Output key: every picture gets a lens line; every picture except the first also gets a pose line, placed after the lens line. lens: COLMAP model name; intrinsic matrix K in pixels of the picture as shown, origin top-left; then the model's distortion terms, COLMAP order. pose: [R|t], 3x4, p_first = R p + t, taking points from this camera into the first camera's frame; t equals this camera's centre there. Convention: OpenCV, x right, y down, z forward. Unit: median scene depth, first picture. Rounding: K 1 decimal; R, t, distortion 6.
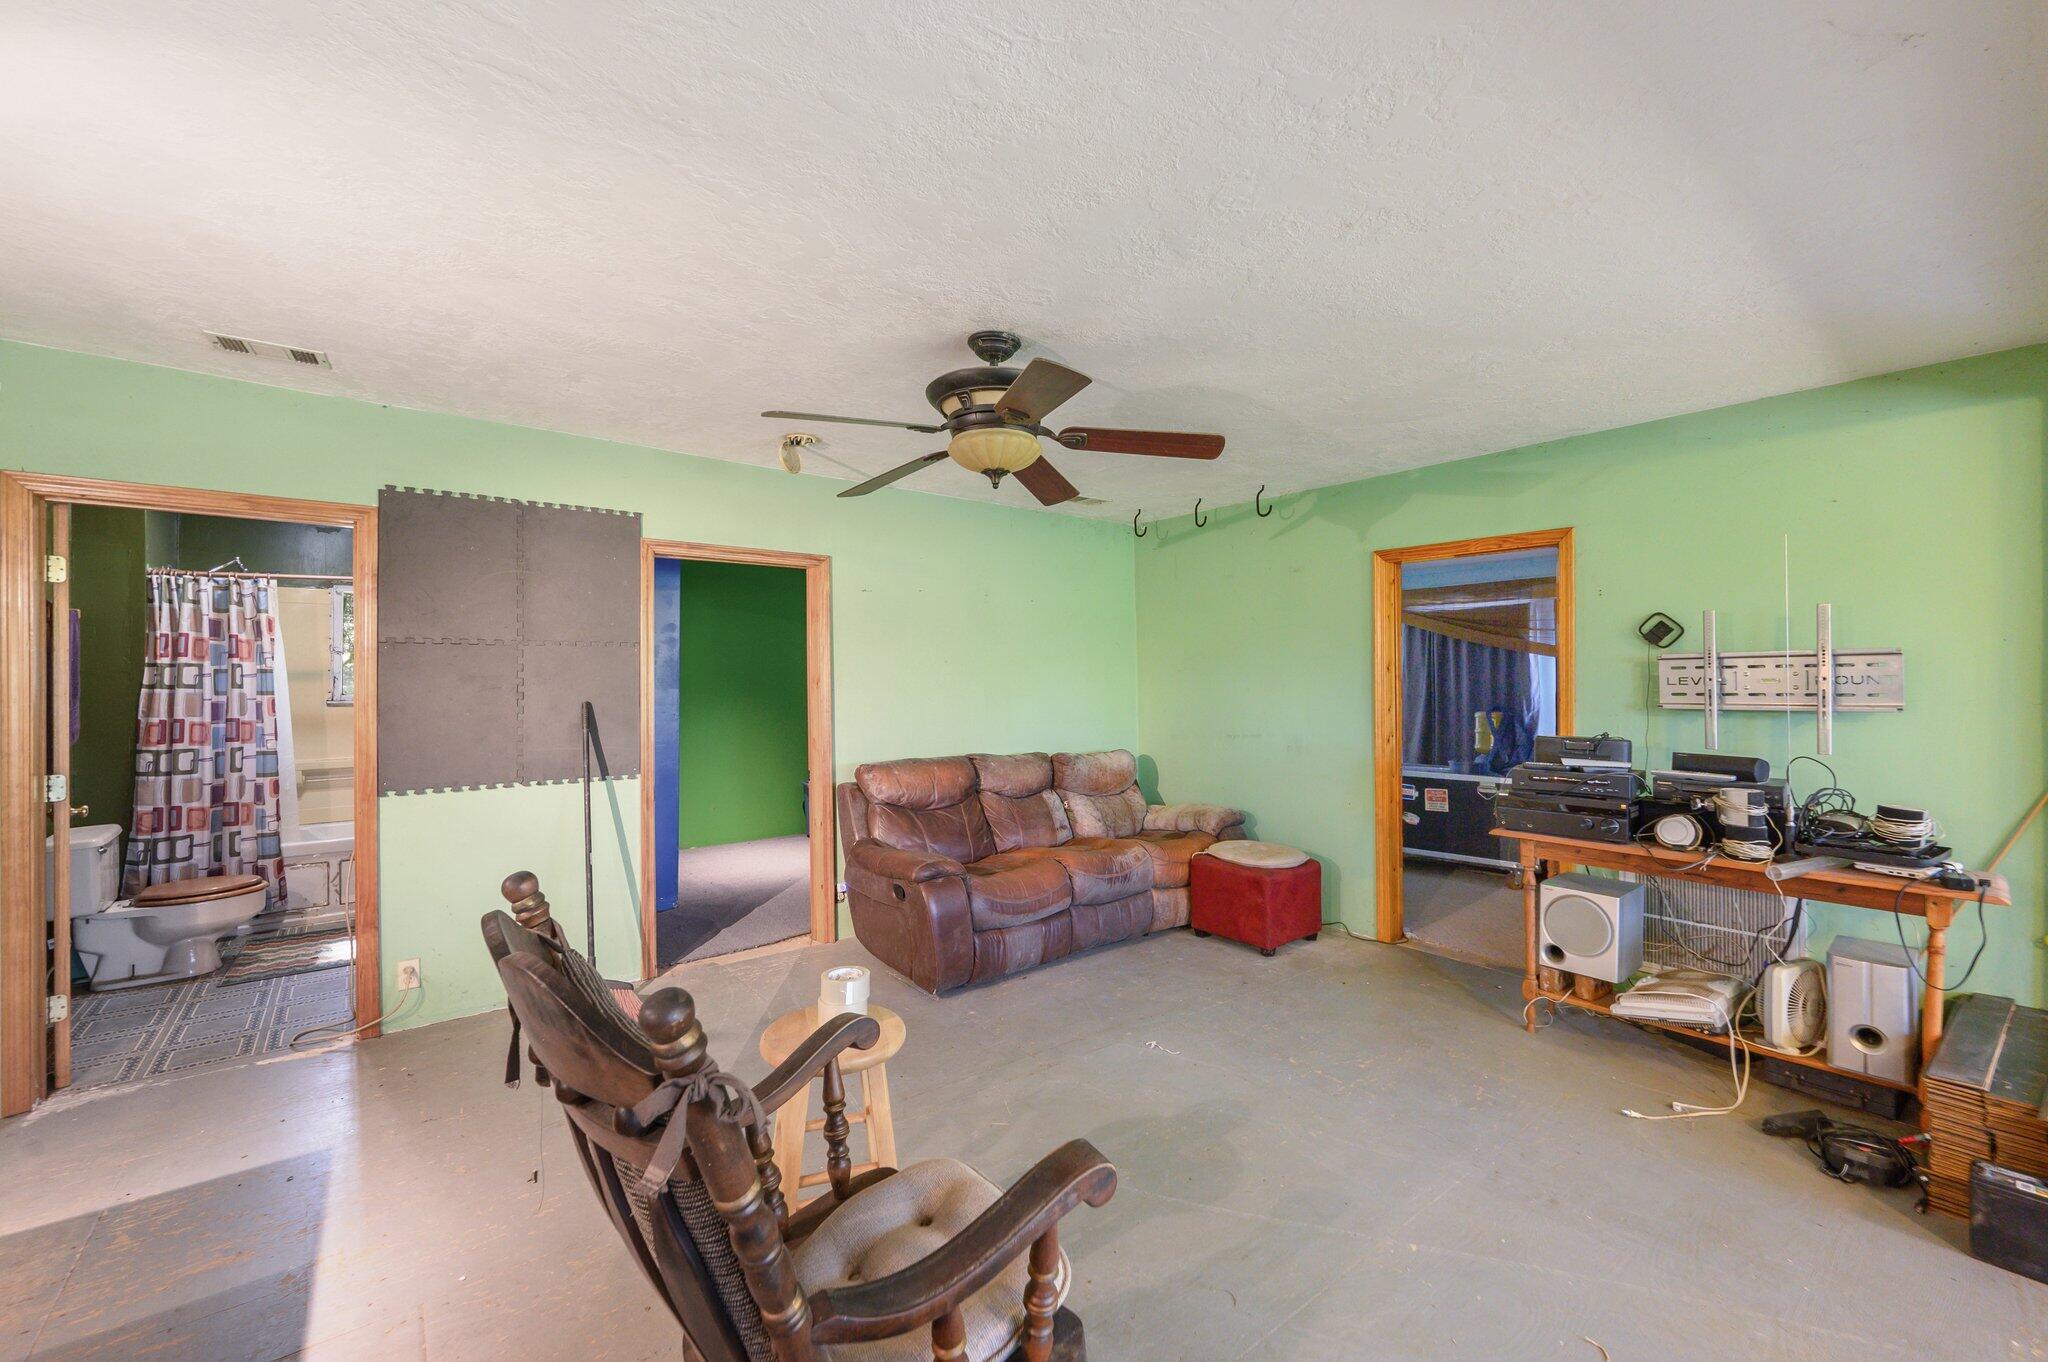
lens RADIAL K [[815.2, 0, 1058.3], [0, 815.2, 689.1], [0, 0, 1]] dist [0.001539, -0.000208]
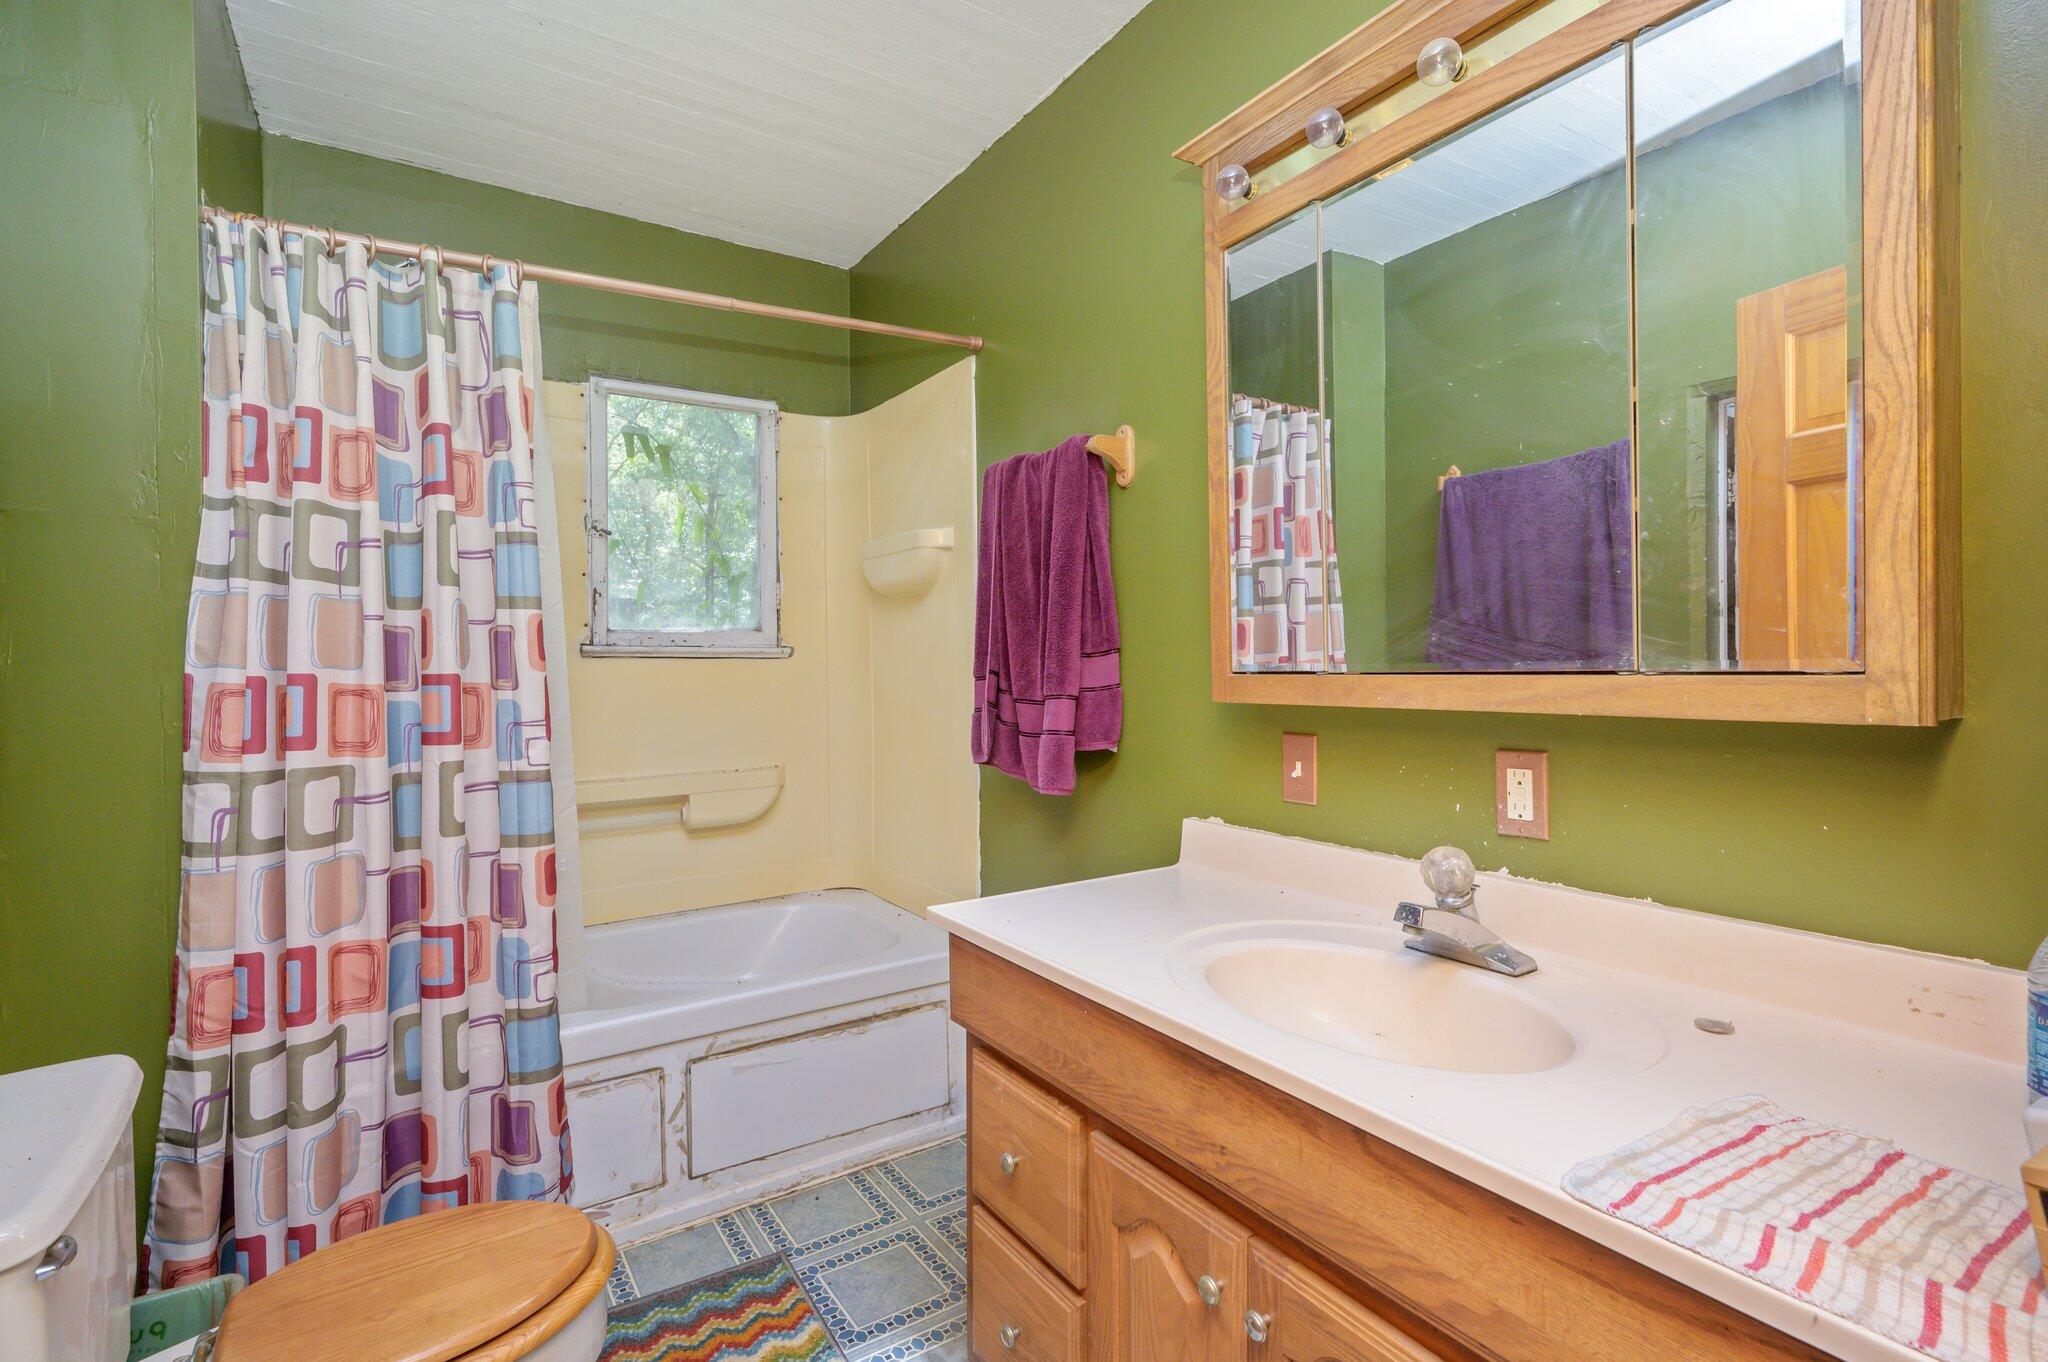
lens RADIAL K [[885.8, 0, 1025.7], [0, 885.8, 690.0], [0, 0, 1]] dist [-0.004123, 0.000149]
pose [[0.995121, -0.009656, -0.098190, -0.750057], [0.010795, 0.999880, 0.011076, 0.041400], [0.098071, -0.012082, 0.995106, 0.674102]]
